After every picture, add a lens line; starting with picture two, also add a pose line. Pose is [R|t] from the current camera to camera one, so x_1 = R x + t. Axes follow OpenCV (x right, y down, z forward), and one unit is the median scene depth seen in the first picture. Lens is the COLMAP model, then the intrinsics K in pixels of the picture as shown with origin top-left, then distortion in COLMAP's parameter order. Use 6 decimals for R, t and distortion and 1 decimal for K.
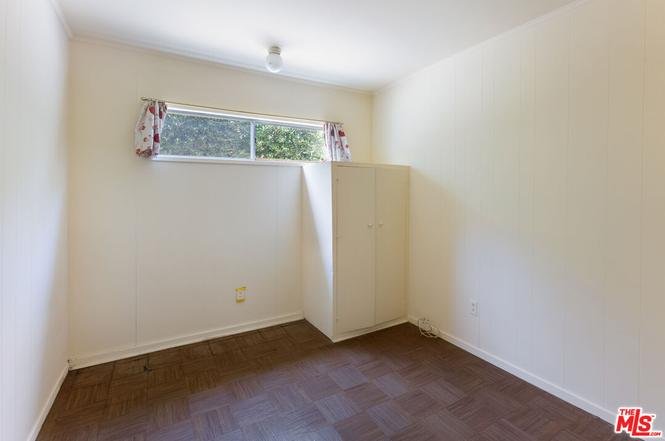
lens RADIAL K [[305.7, 0, 332.1], [0, 305.7, 218.6], [0, 0, 1]] dist [-0.000959, 0.000006]
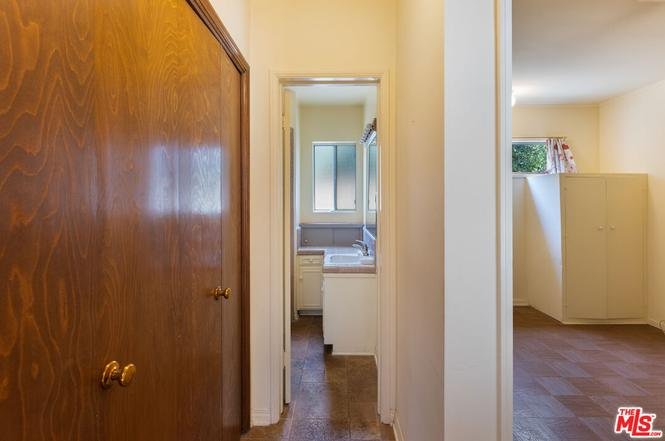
lens RADIAL K [[326.6, 0, 333.0], [0, 326.6, 199.9], [0, 0, 1]] dist [-0.000562, 0.000389]
pose [[0.859430, 0.004256, -0.511235, -0.100254], [-0.046406, 0.996487, -0.069718, 0.043509], [0.509142, 0.083642, 0.856609, -0.502162]]
